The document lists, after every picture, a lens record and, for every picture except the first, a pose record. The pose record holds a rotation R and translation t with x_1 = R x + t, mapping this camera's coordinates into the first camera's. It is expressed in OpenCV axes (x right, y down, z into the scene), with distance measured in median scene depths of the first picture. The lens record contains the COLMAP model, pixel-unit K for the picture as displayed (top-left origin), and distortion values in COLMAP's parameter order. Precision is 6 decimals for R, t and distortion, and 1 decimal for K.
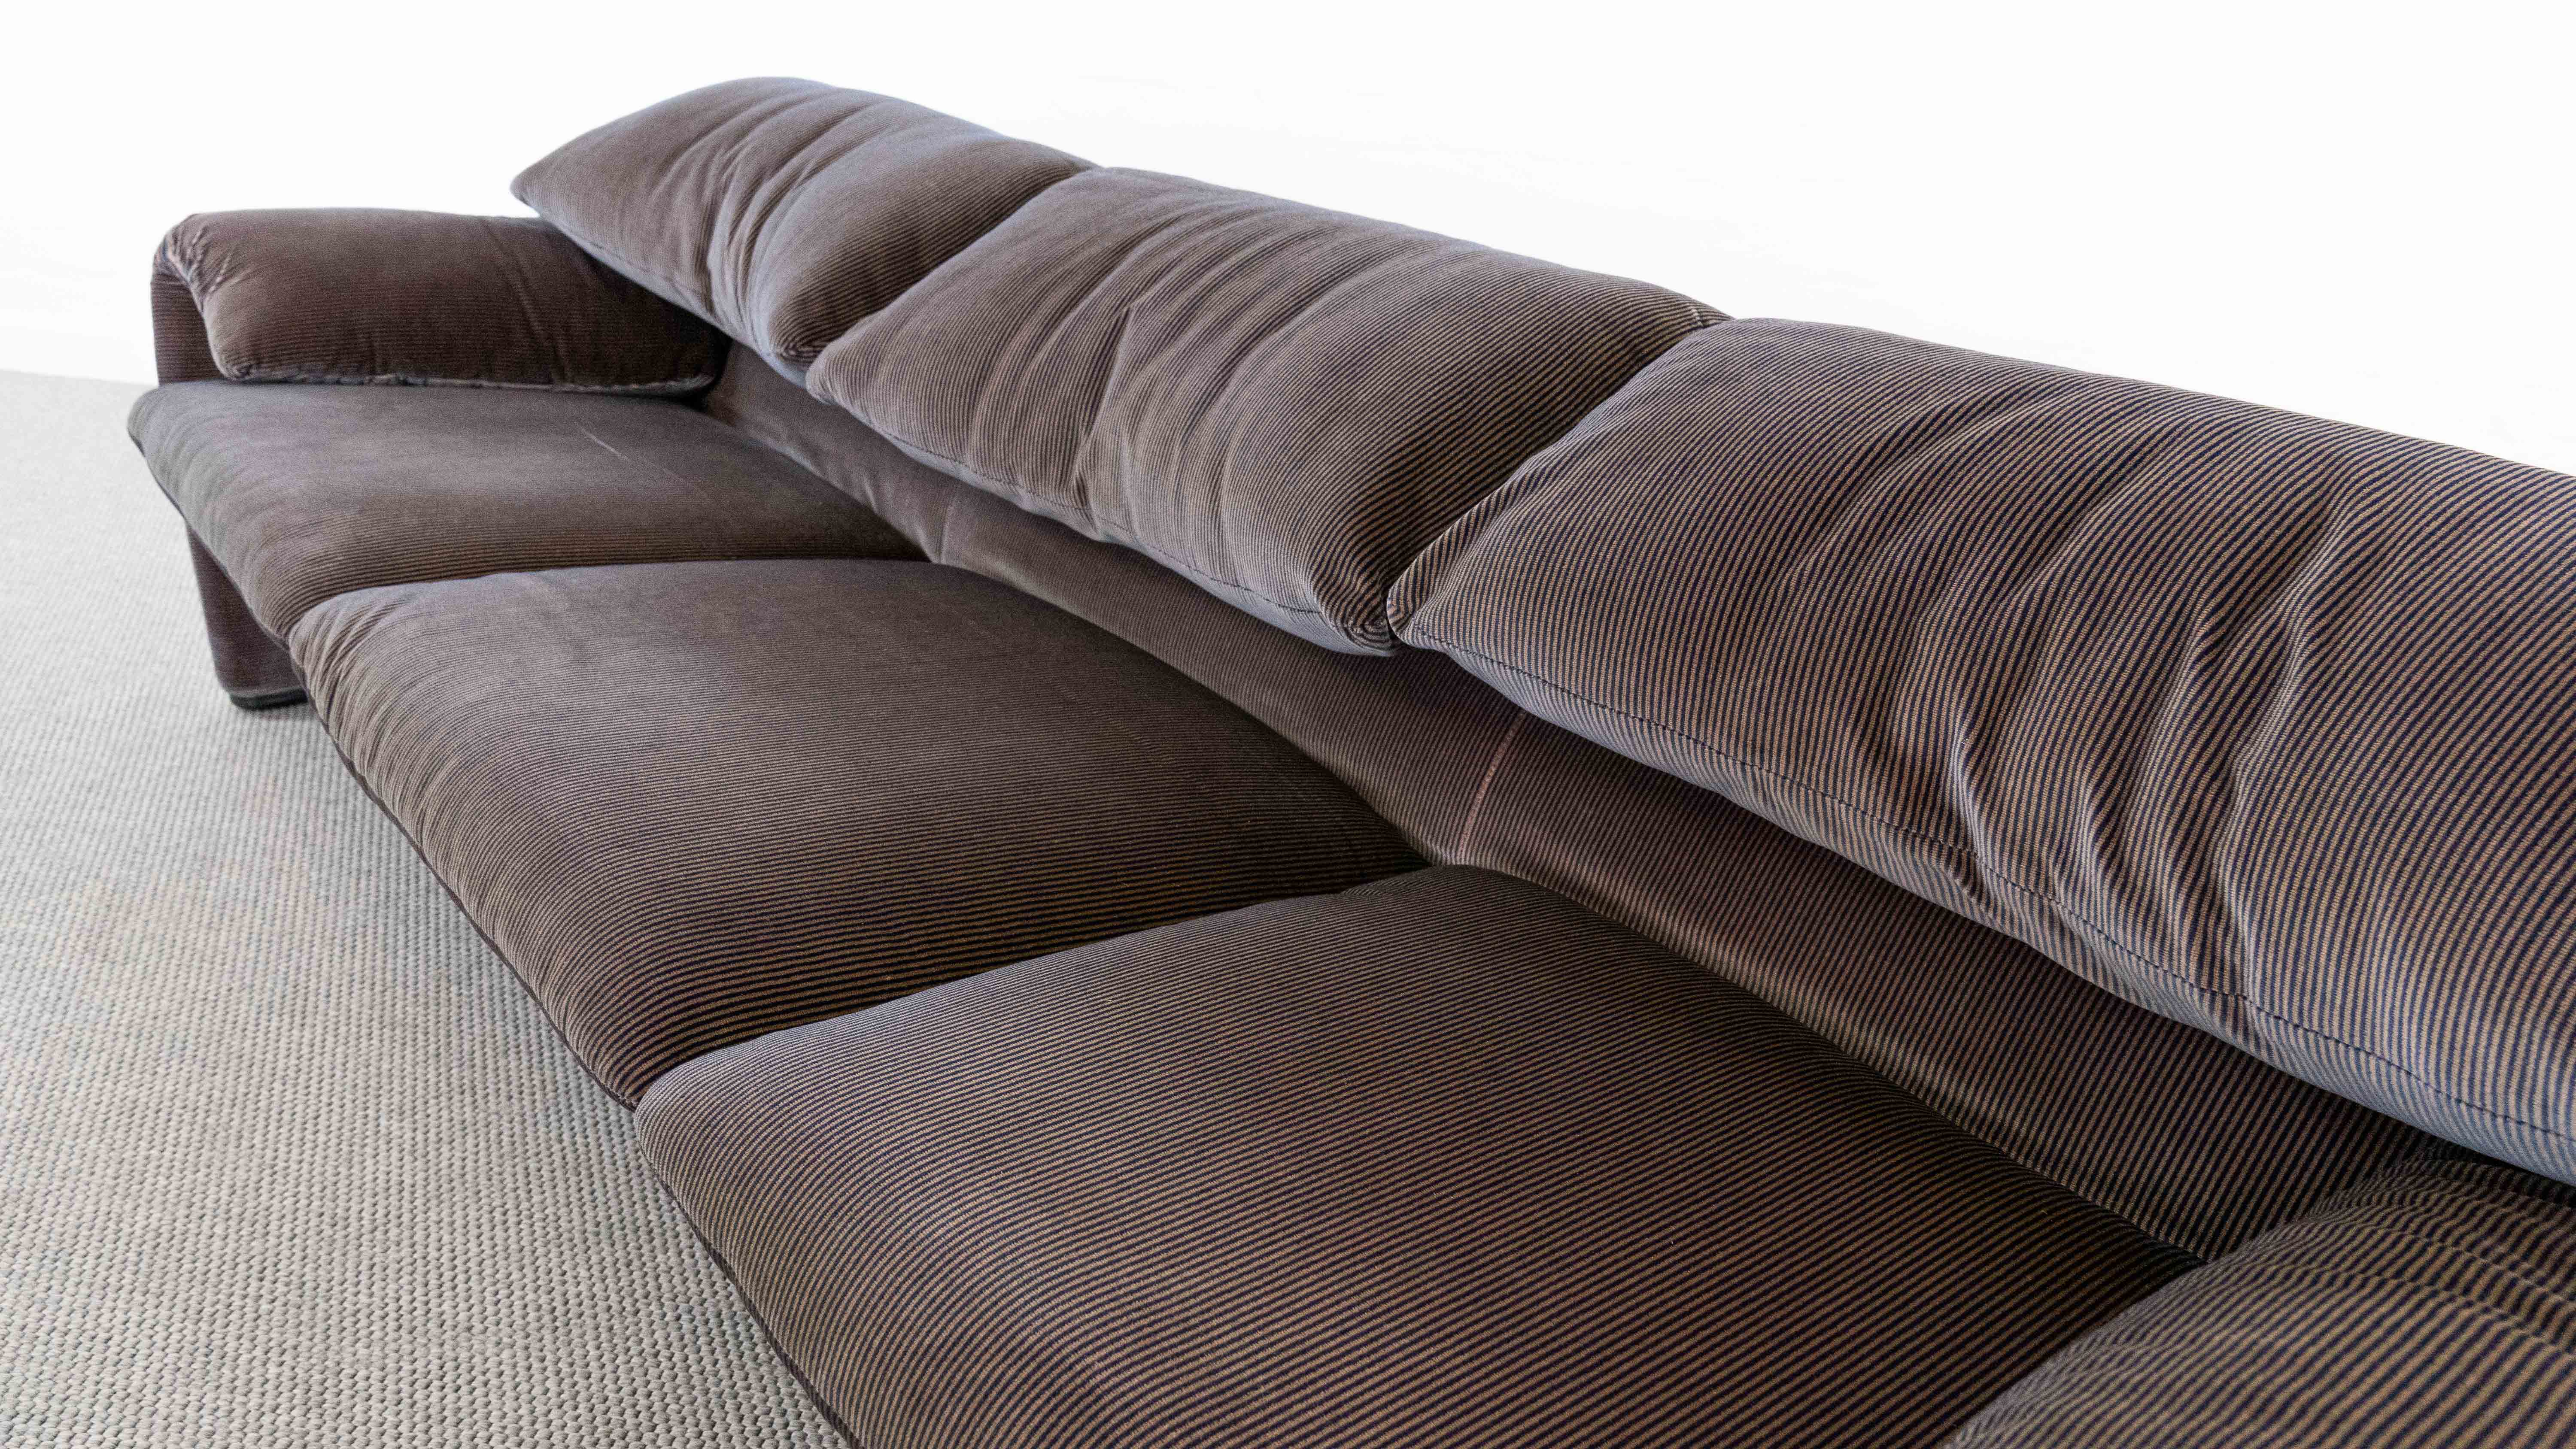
lens RADIAL K [[1812.6, 0, 1288.0], [0, 1812.6, 724.5], [0, 0, 1]] dist [-0.027091, 0.002002]
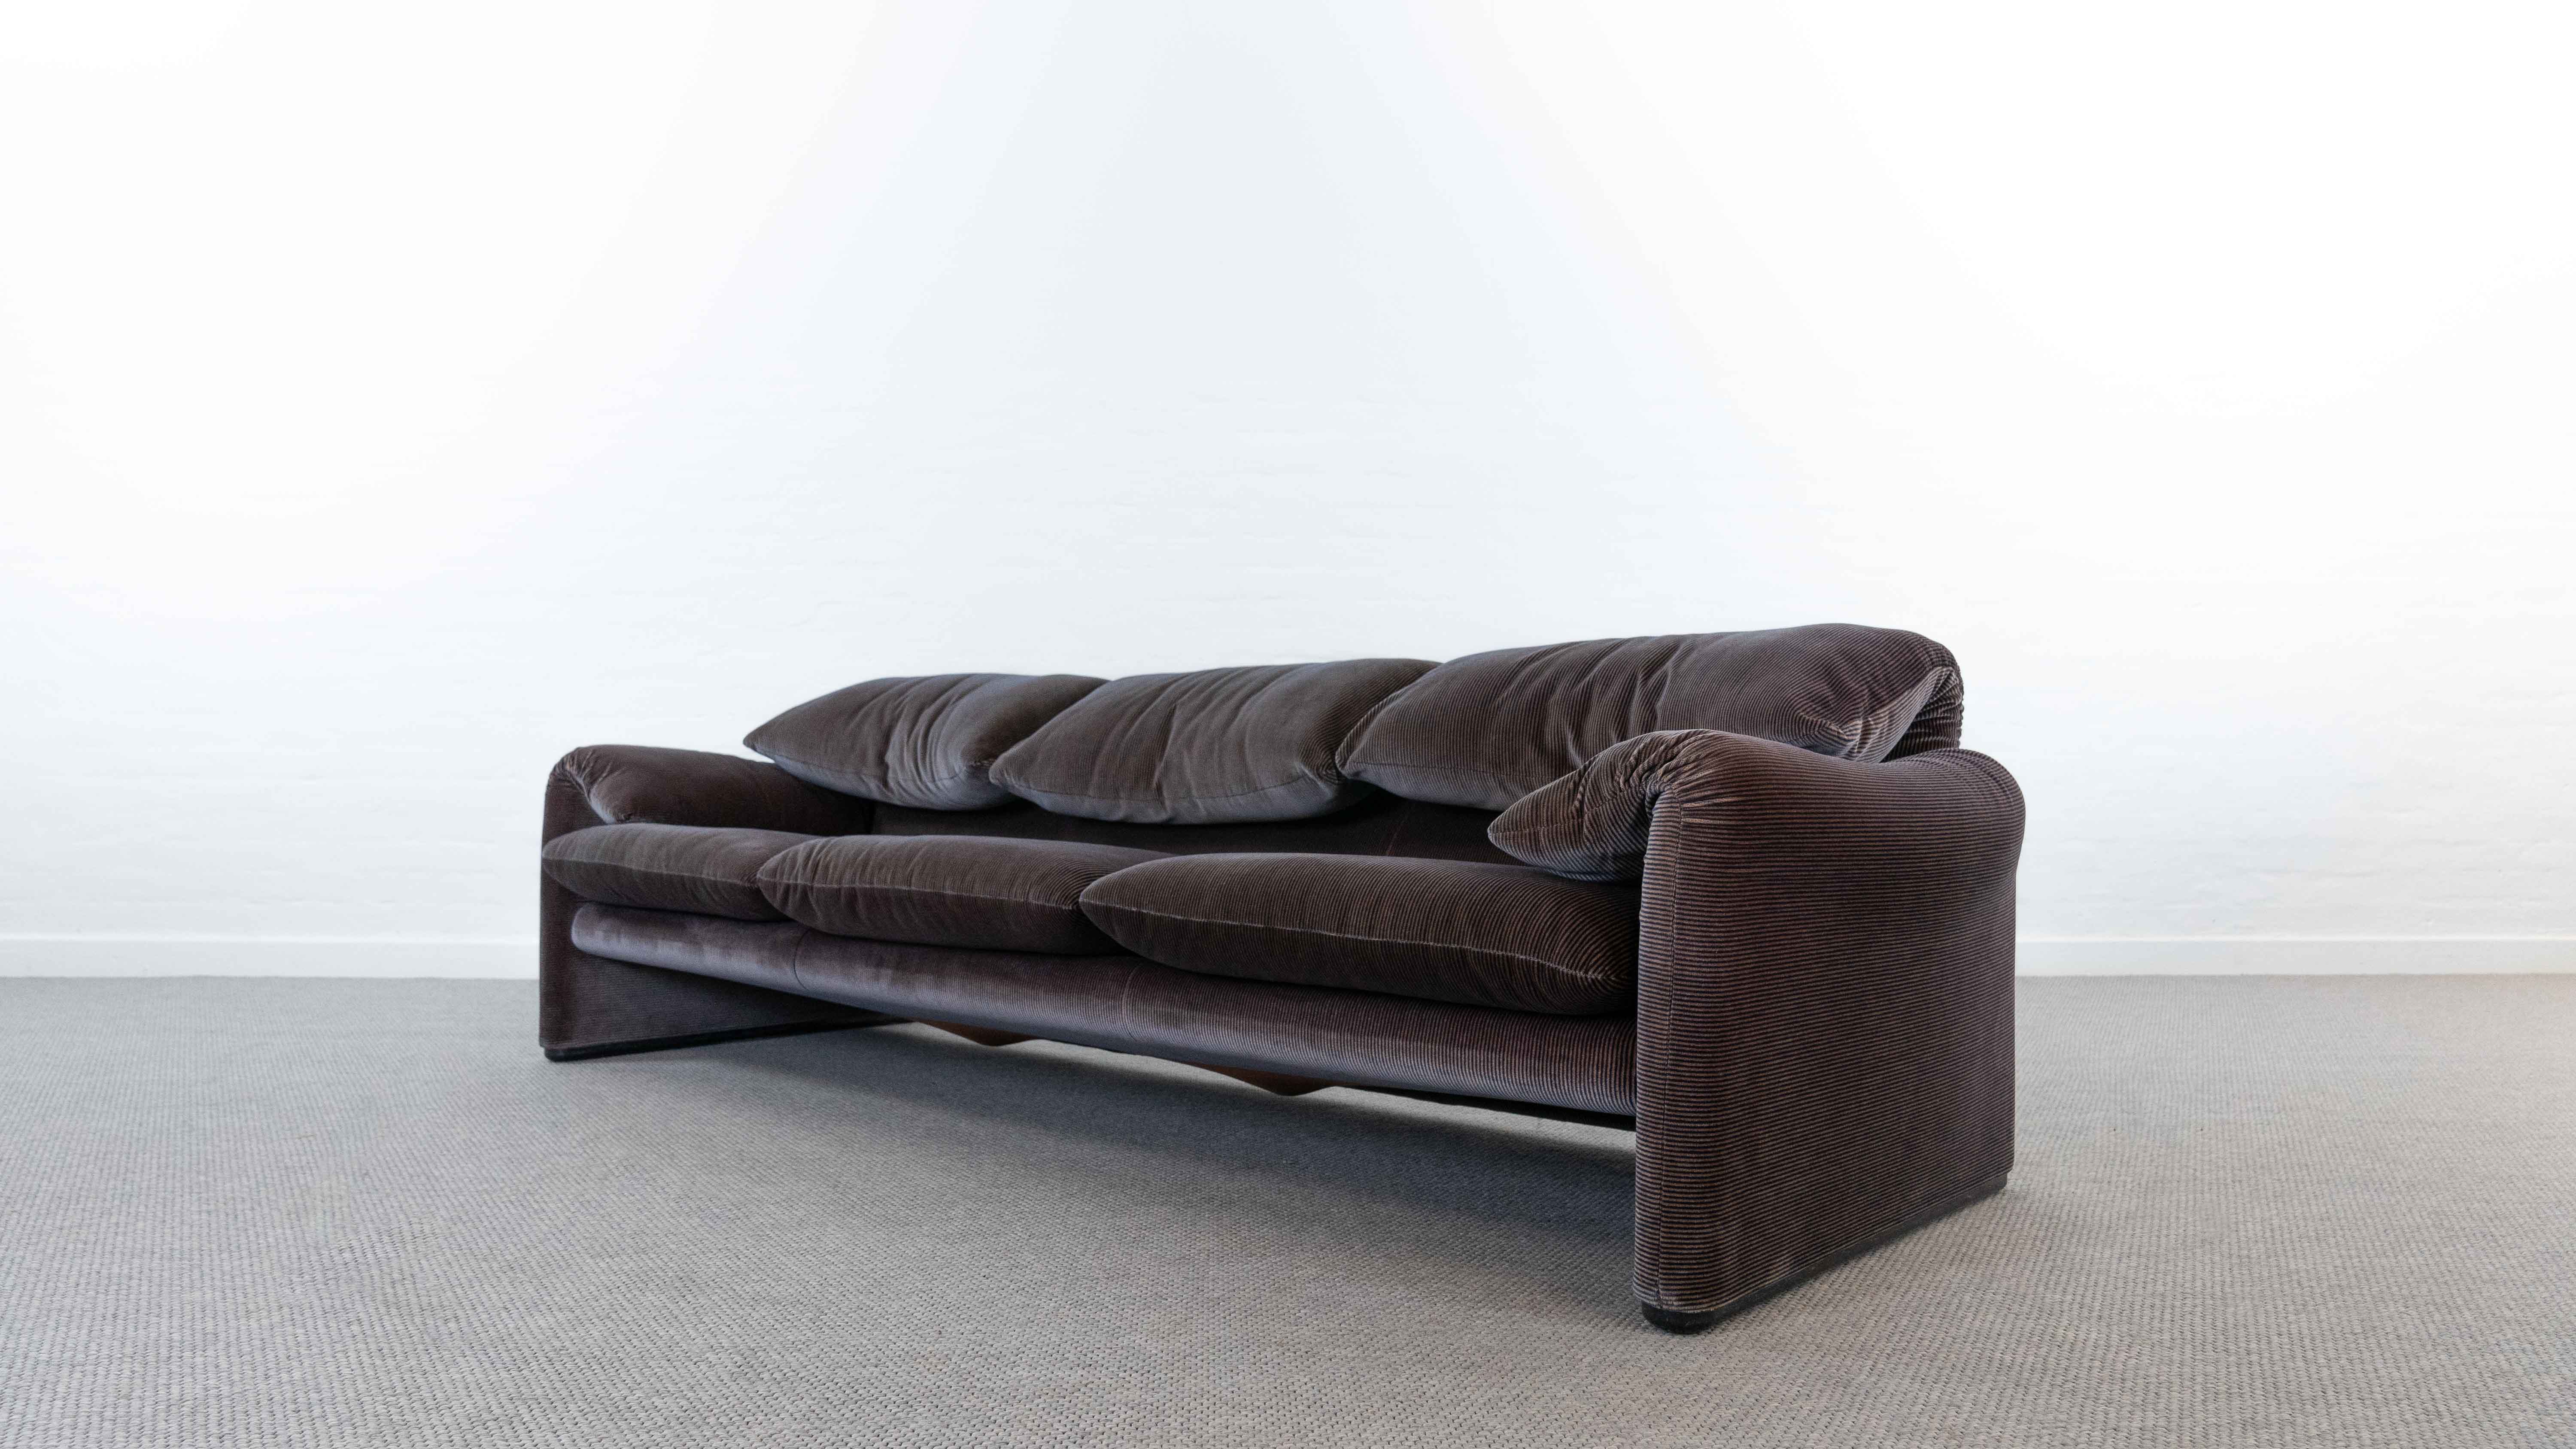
lens RADIAL K [[1870.6, 0, 1288.0], [0, 1870.6, 724.5], [0, 0, 1]] dist [-0.003687, 0.004525]
pose [[0.985566, -0.053144, 0.160732, -0.301872], [0.118217, 0.895664, -0.428731, 0.710678], [-0.121178, 0.441544, 0.889019, -0.887546]]
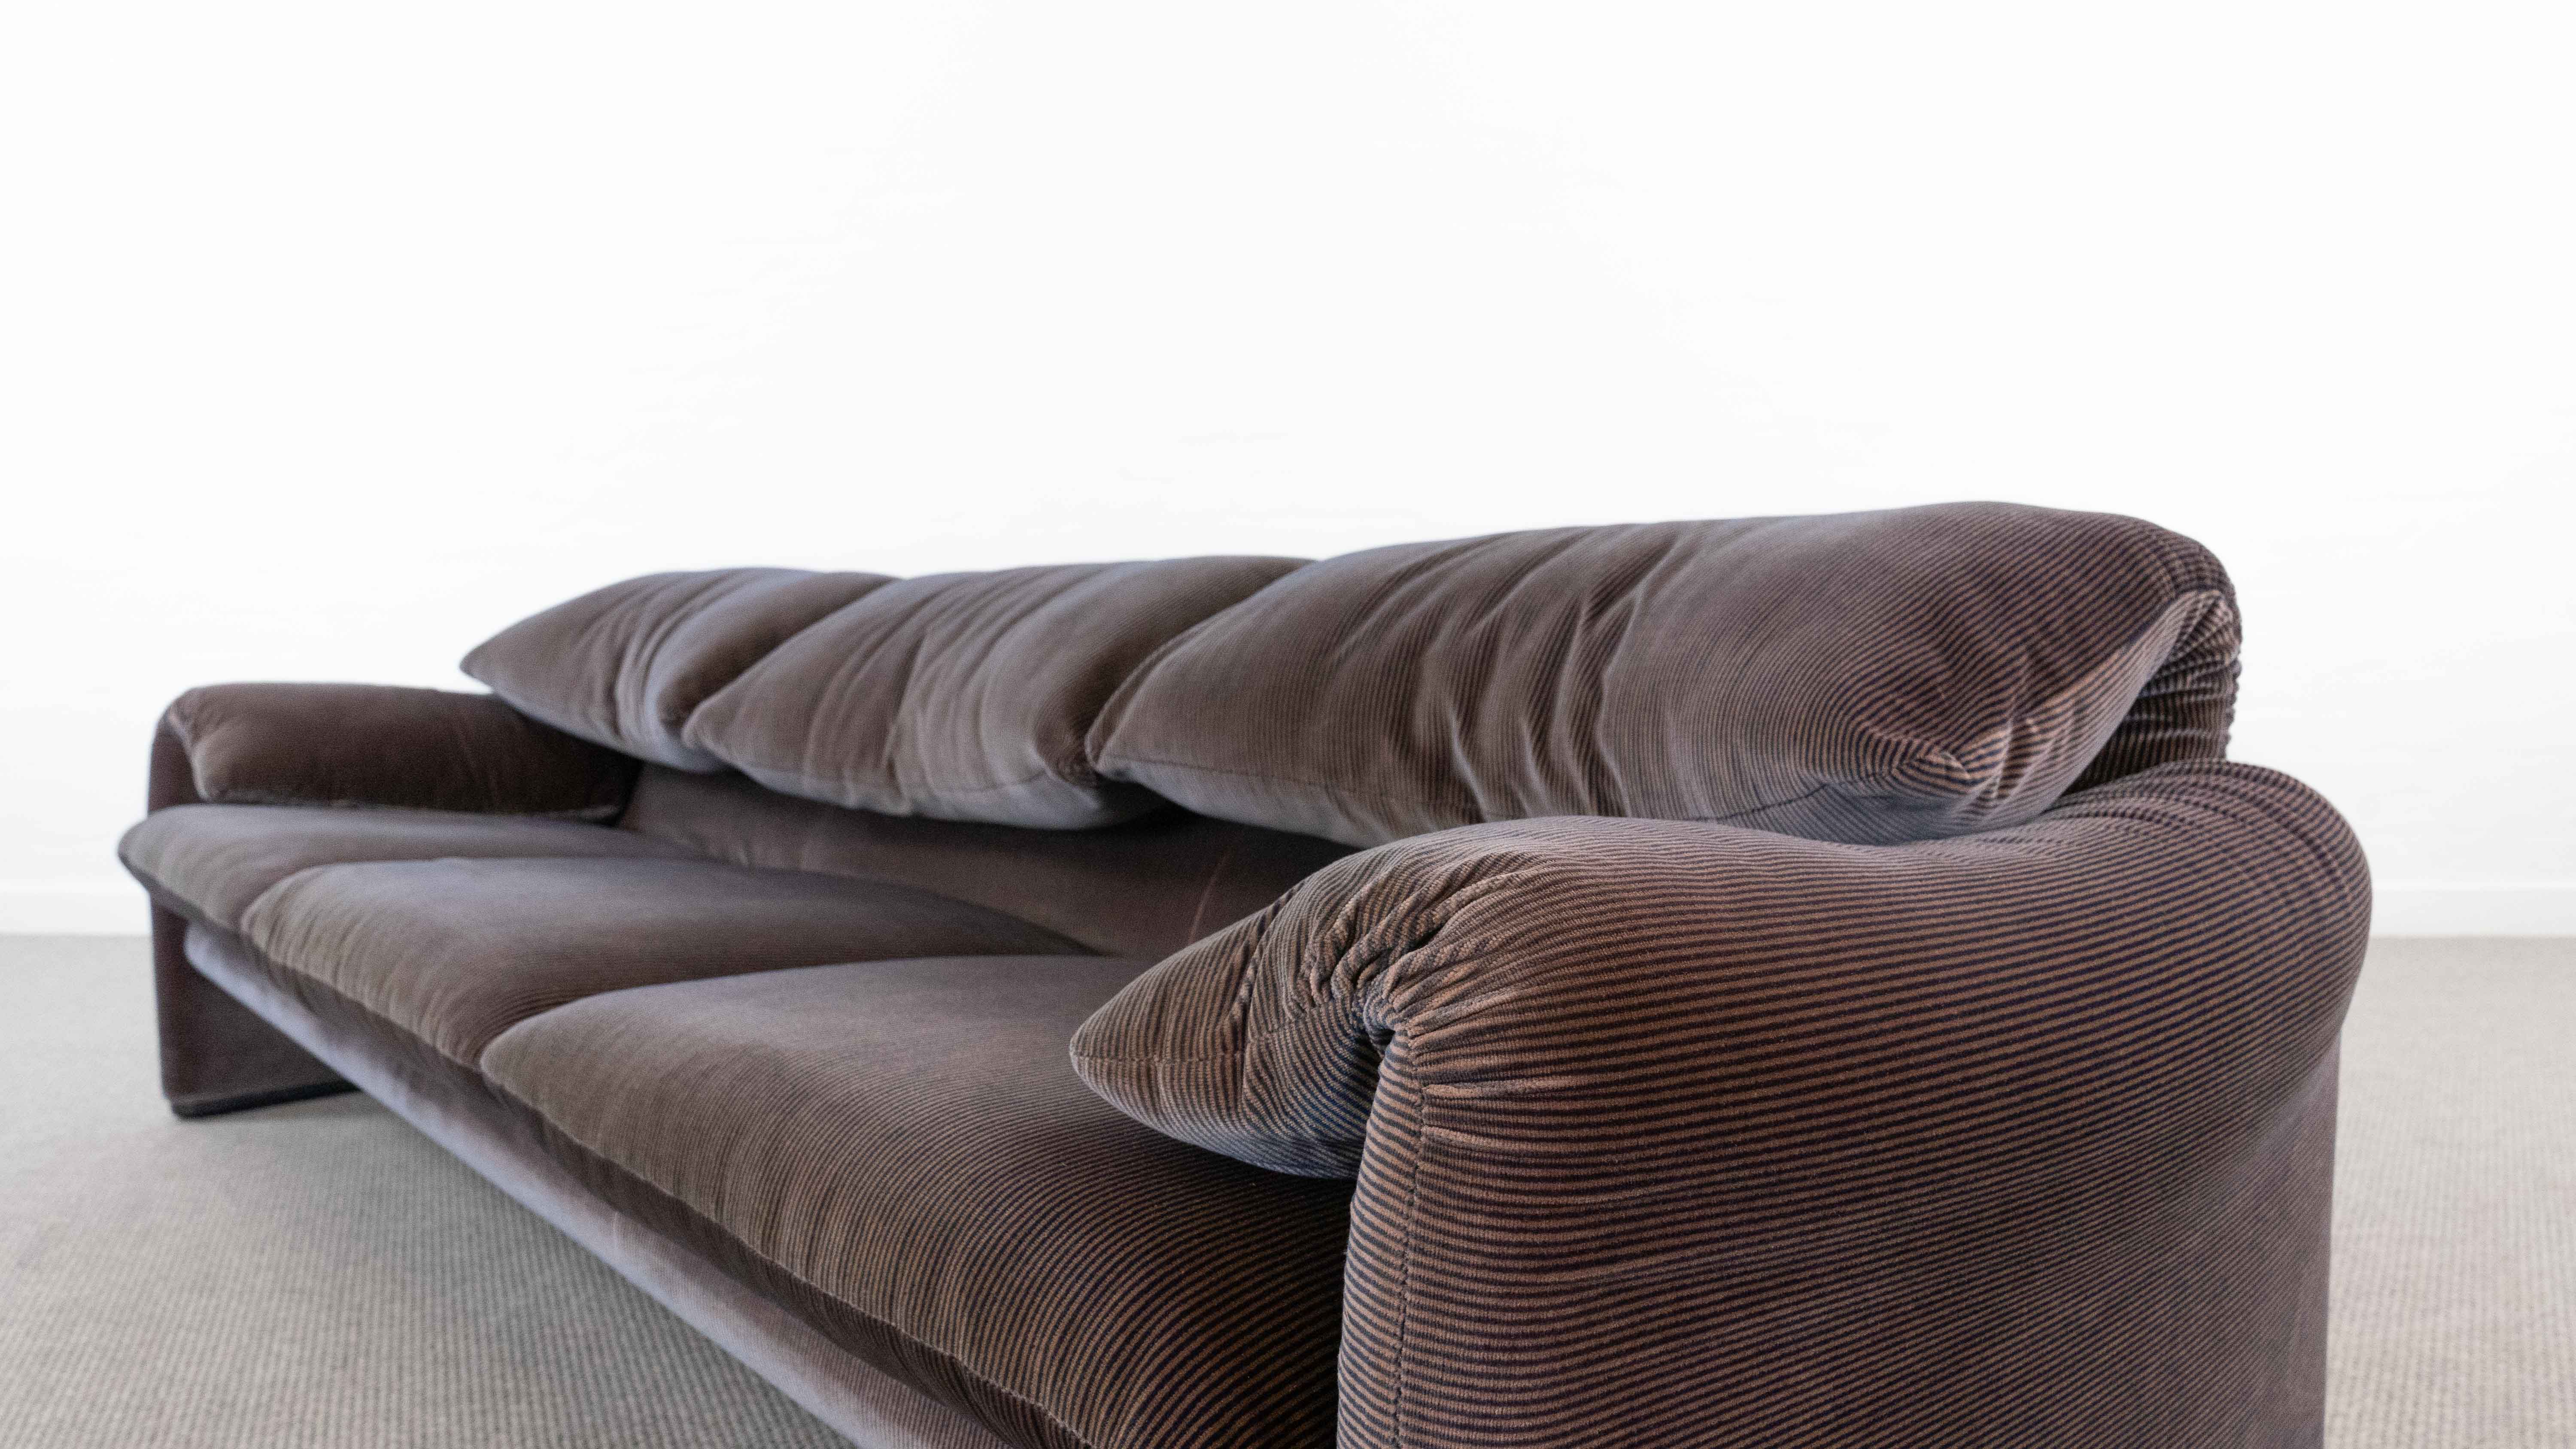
lens RADIAL K [[1825.5, 0, 1288.0], [0, 1825.5, 724.5], [0, 0, 1]] dist [-0.011930, 0.001473]
pose [[0.996646, -0.075837, 0.030757, 0.126590], [0.081809, 0.933023, -0.350393, 0.313778], [-0.002124, 0.351734, 0.936098, -0.208801]]
